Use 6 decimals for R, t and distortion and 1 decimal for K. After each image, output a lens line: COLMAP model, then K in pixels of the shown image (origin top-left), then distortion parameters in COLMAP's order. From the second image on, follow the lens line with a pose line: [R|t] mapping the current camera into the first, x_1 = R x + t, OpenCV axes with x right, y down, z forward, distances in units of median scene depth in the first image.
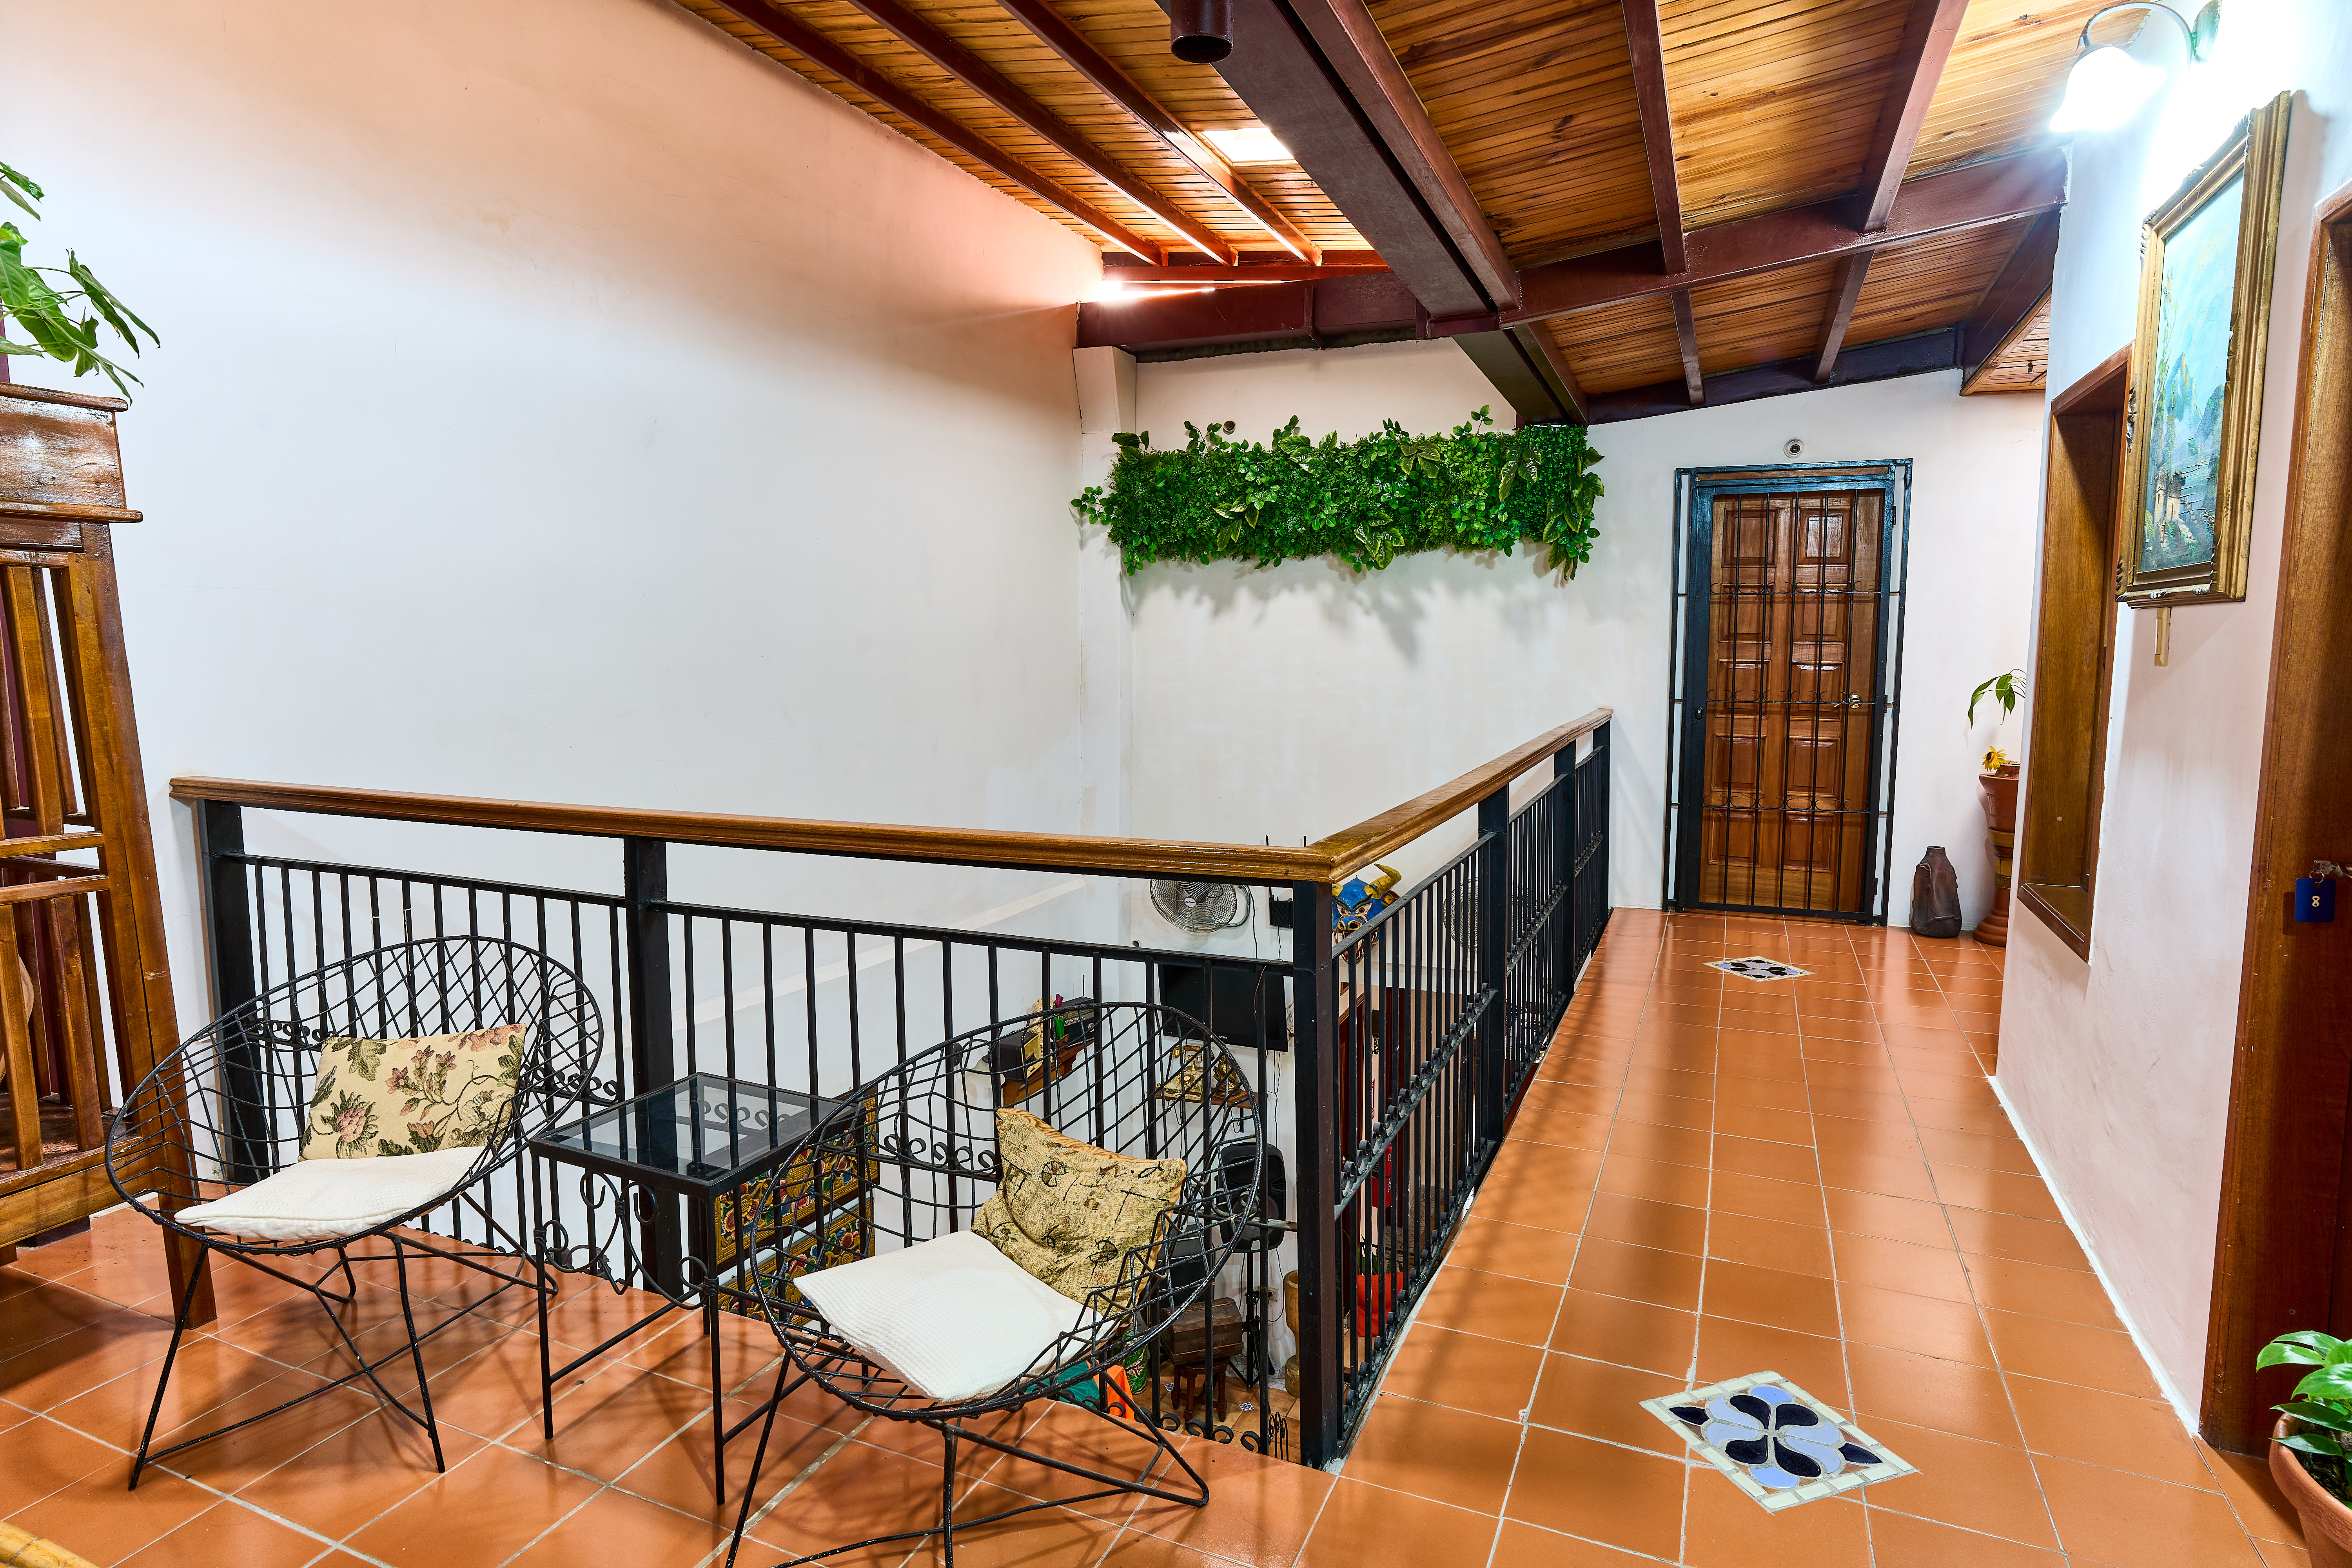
lens RADIAL K [[1288.9, 0, 1172.6], [0, 1288.9, 772.7], [0, 0, 1]] dist [-0.052033, 0.037719]
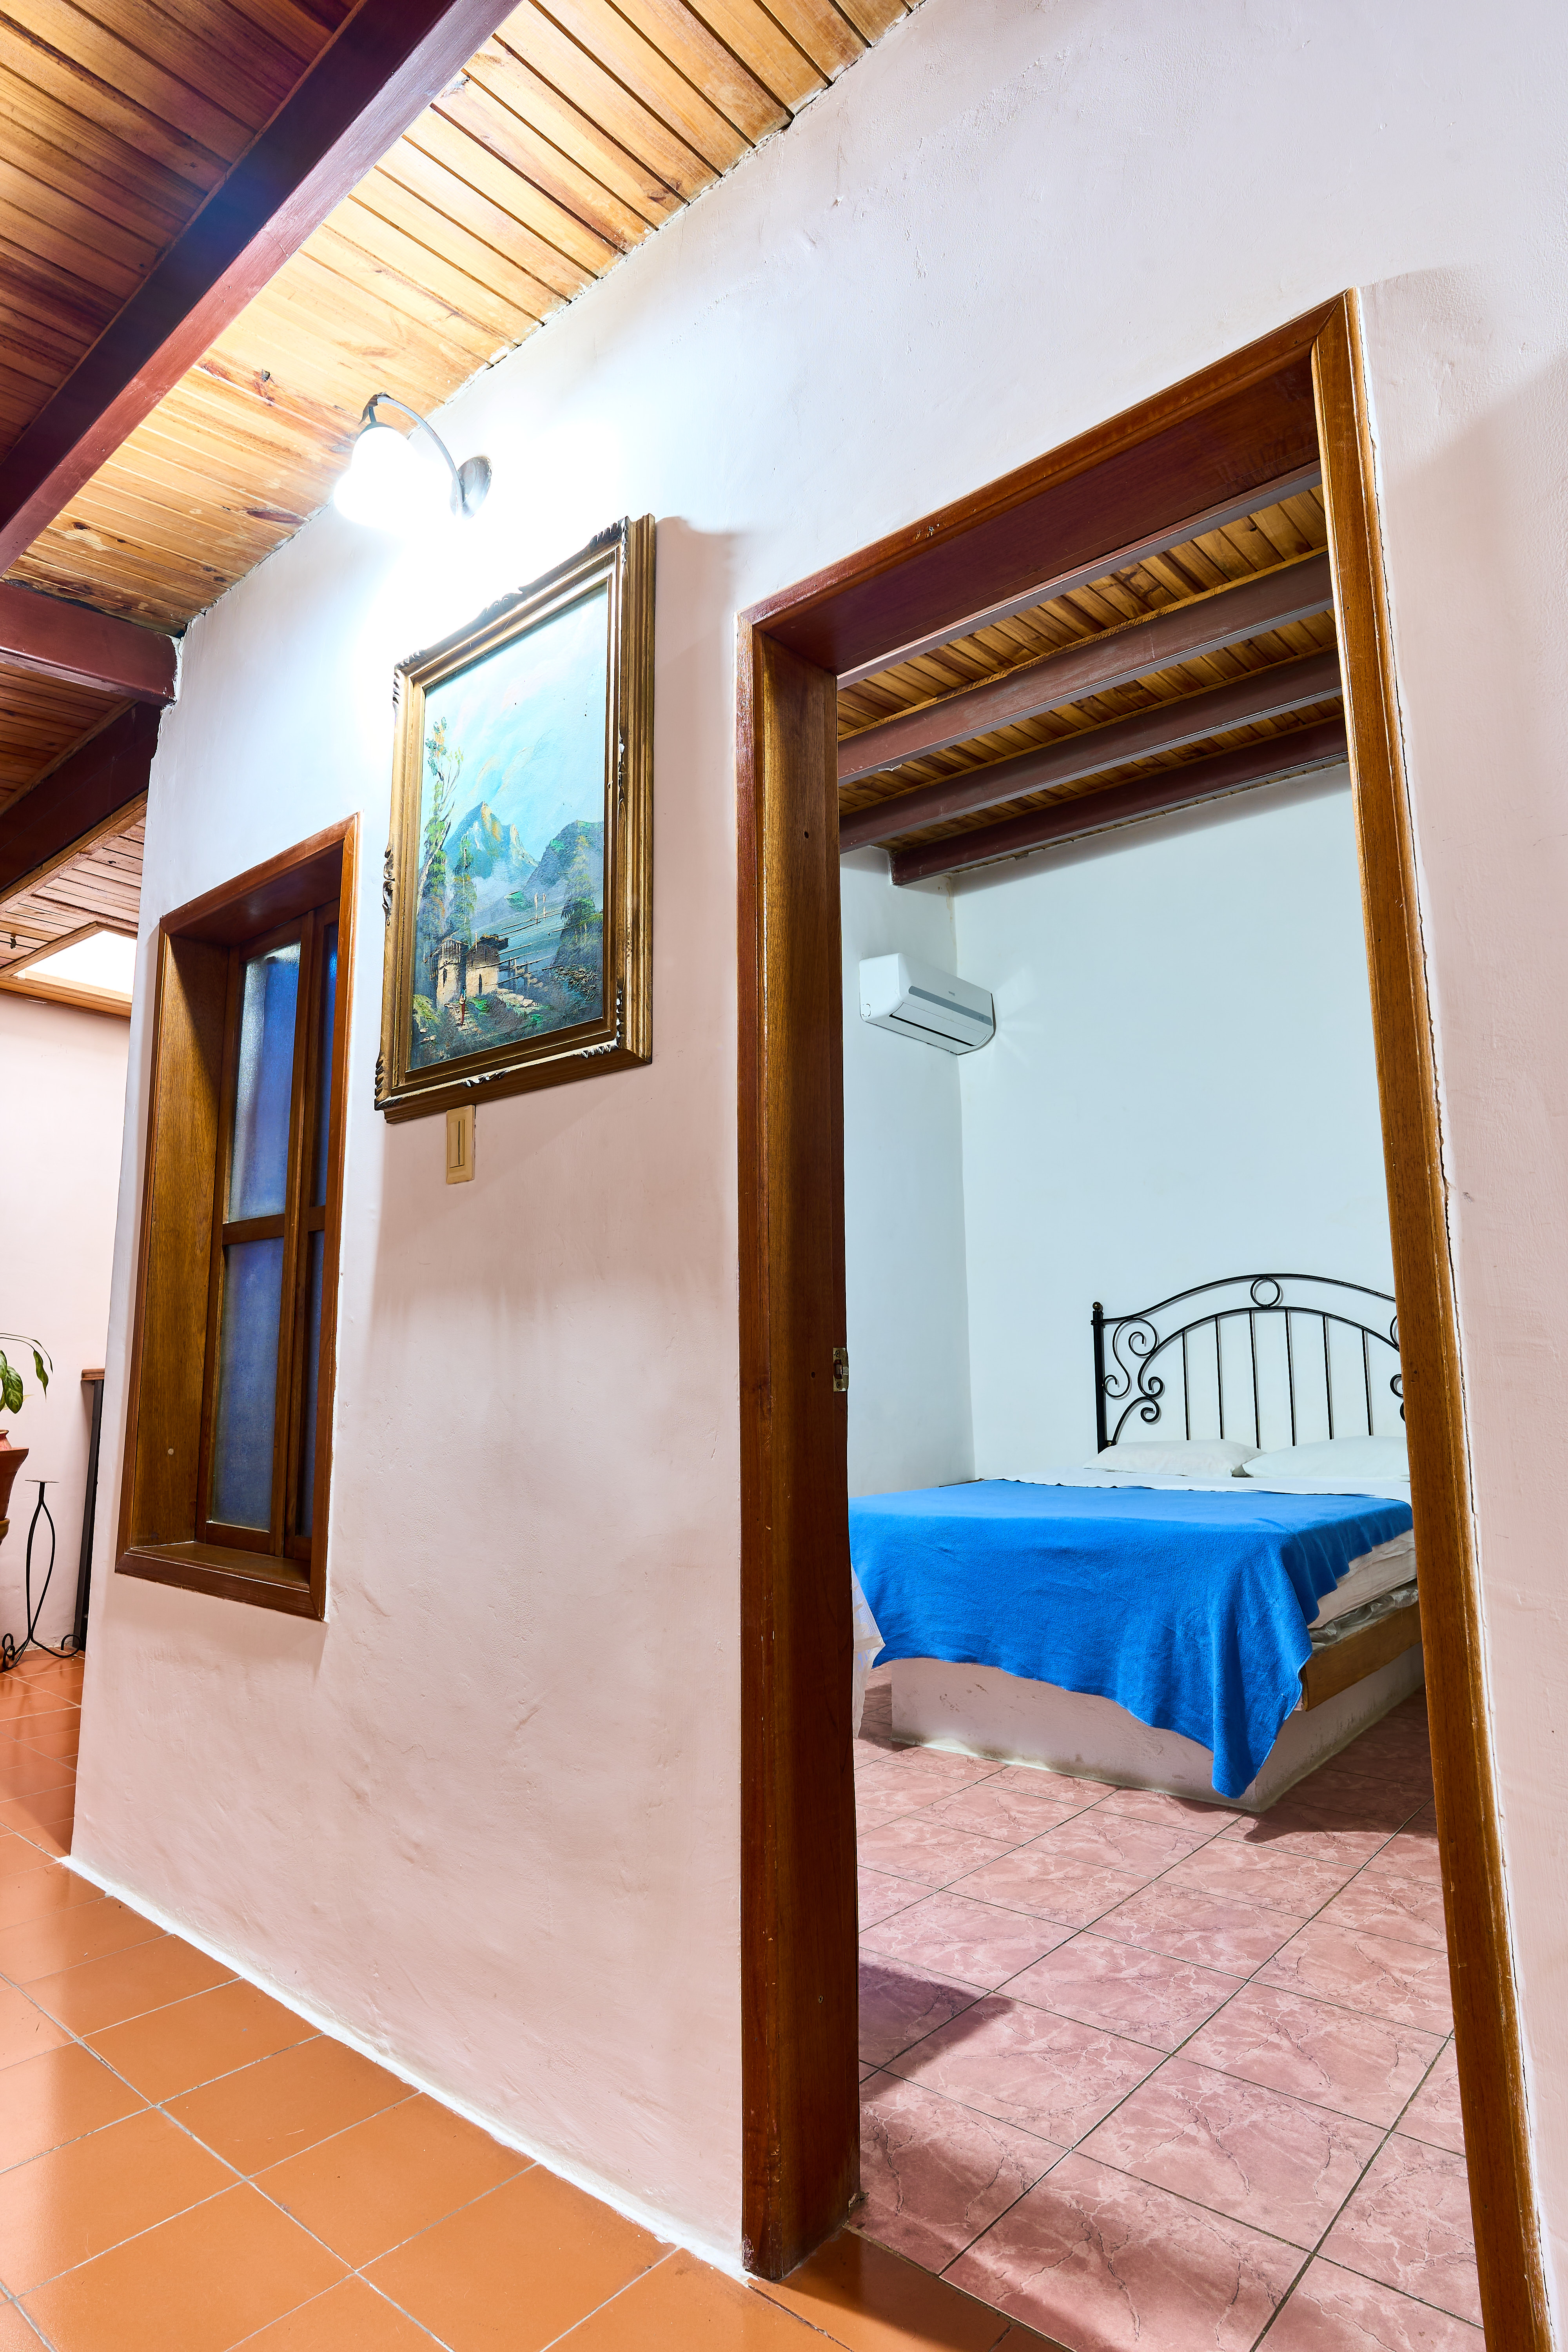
lens RADIAL K [[1288.9, 0, 784.0], [0, 1288.9, 1176.0], [0, 0, 1]] dist [-0.052033, 0.037719]
pose [[0.288552, 0.146151, 0.946244, 0.040242], [0.109190, 0.976811, -0.184169, 0.032343], [-0.951218, 0.156463, 0.265903, 0.250522]]
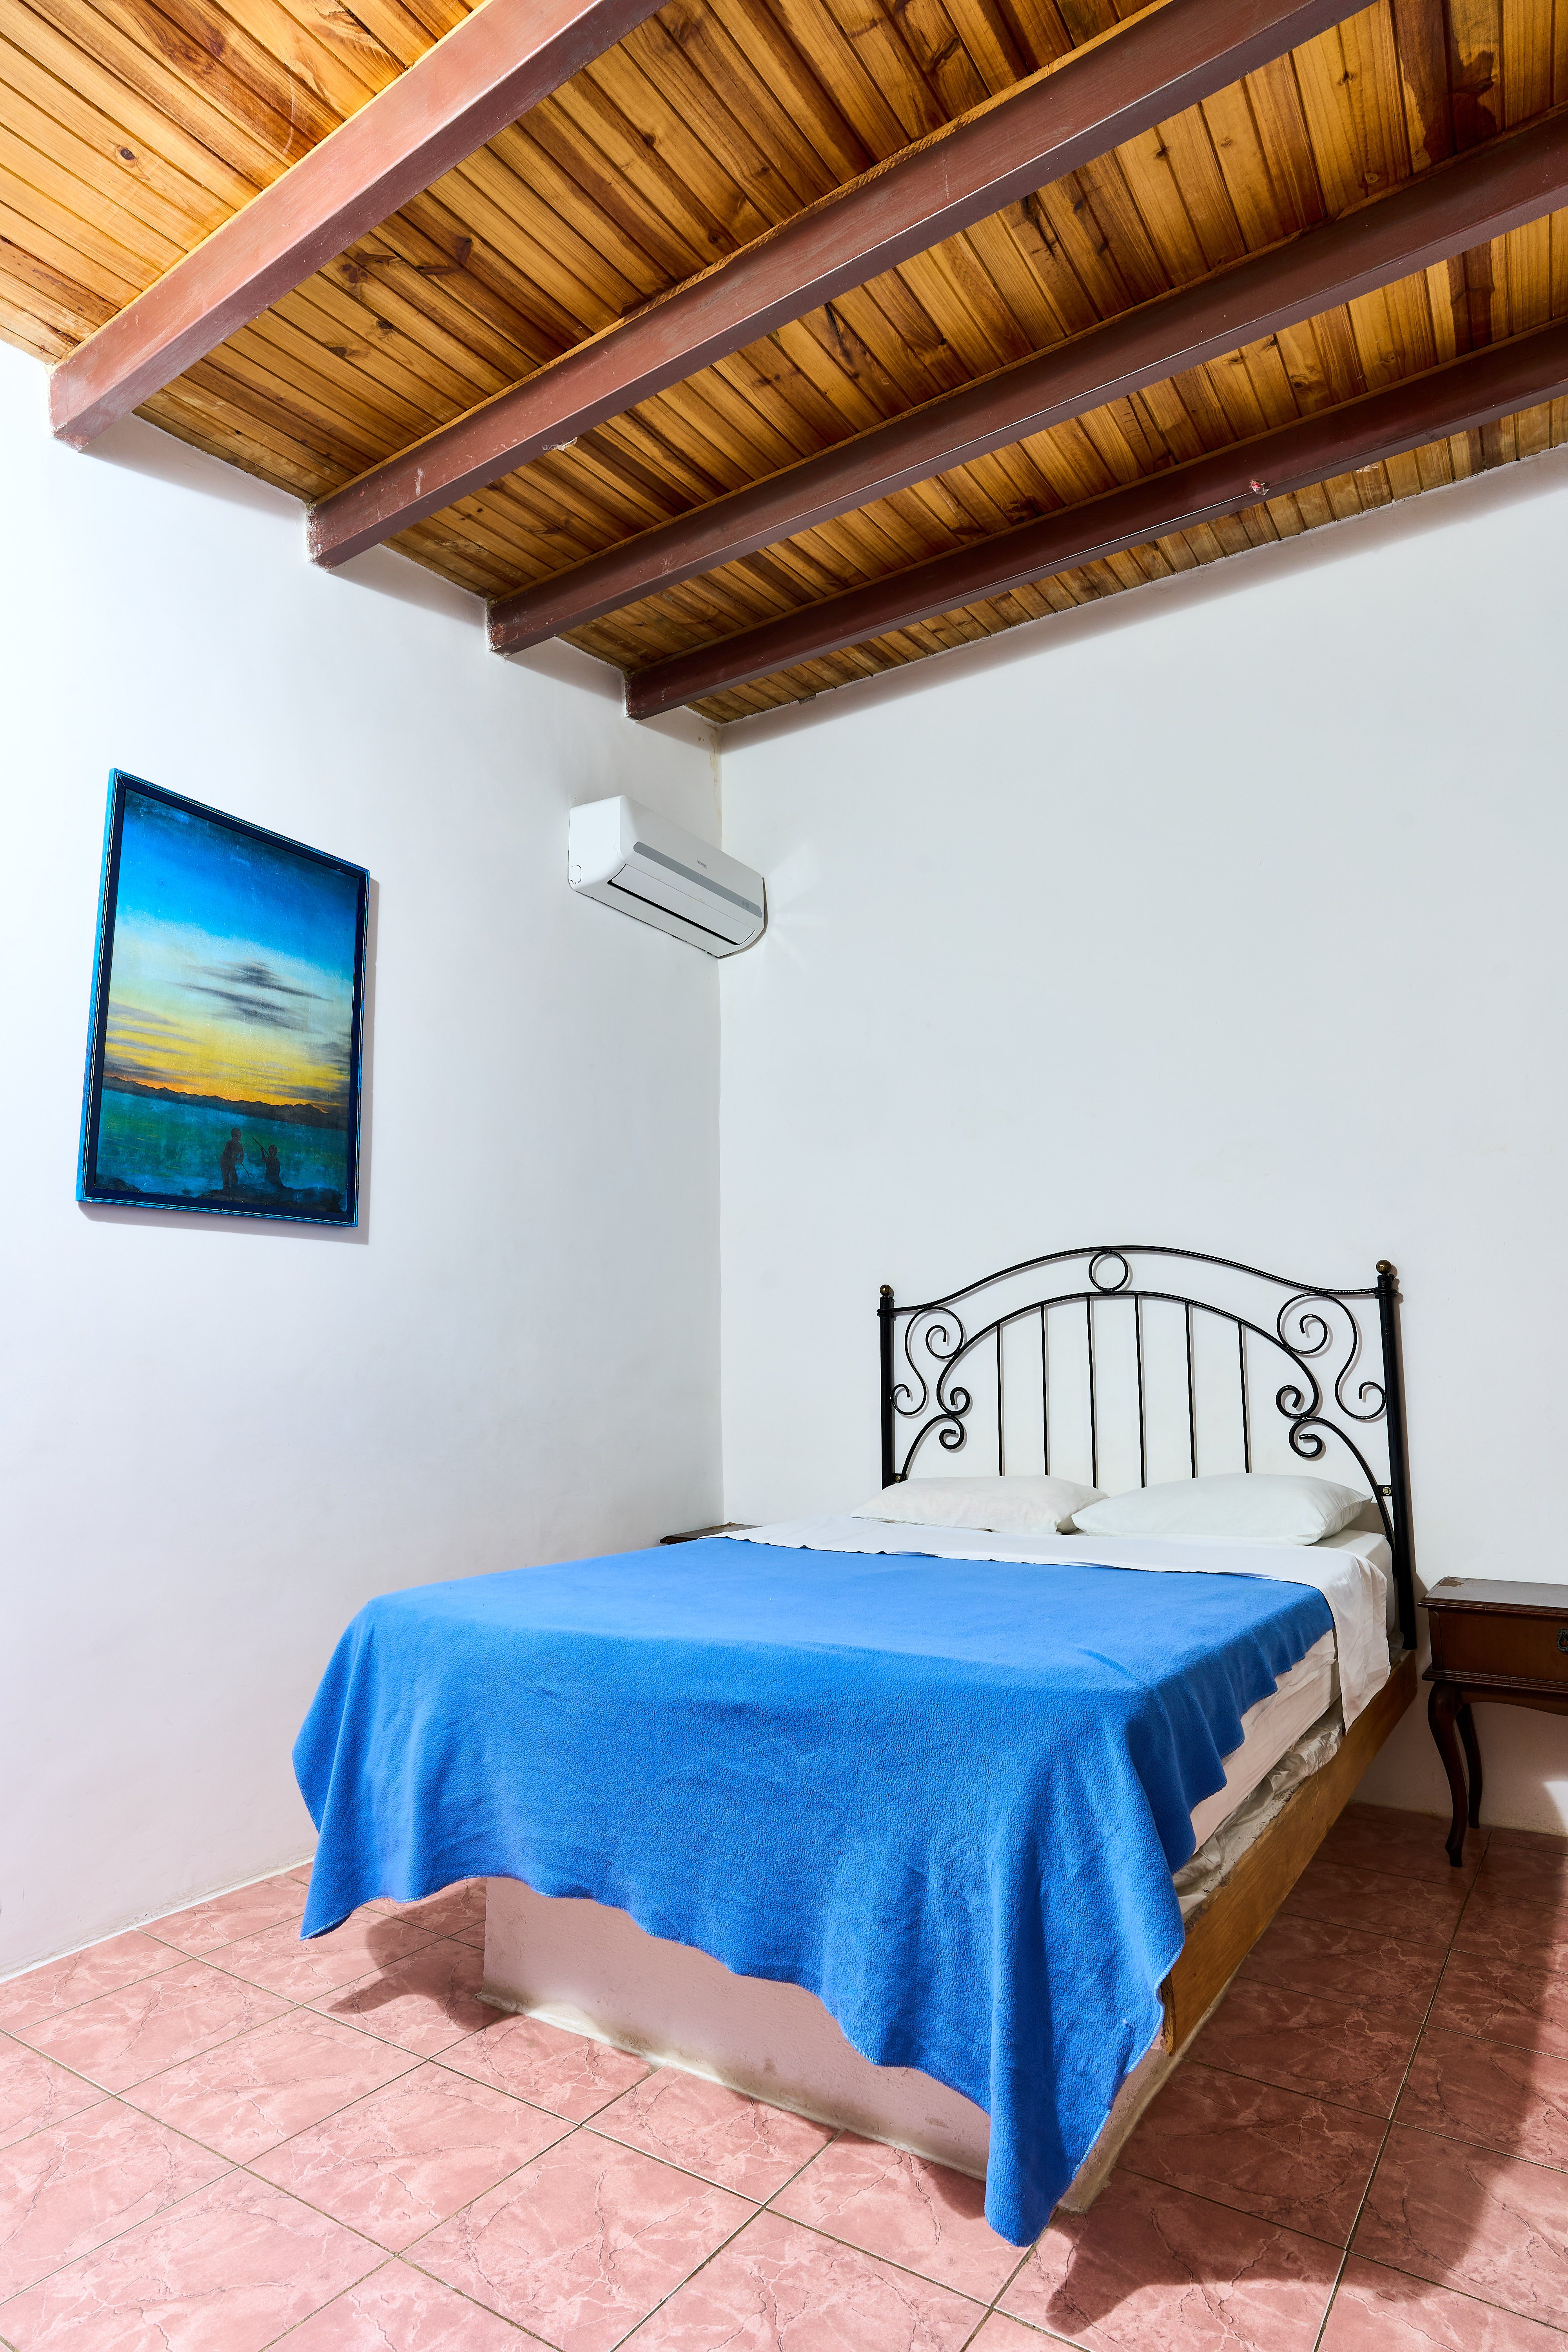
lens RADIAL K [[1291.4, 0, 784.0], [0, 1291.4, 1176.0], [0, 0, 1]] dist [-0.053222, 0.038169]
pose [[0.179552, 0.156018, 0.971298, 0.285847], [0.108201, 0.978221, -0.177132, 0.033939], [-0.977780, 0.136900, 0.158760, 0.234309]]
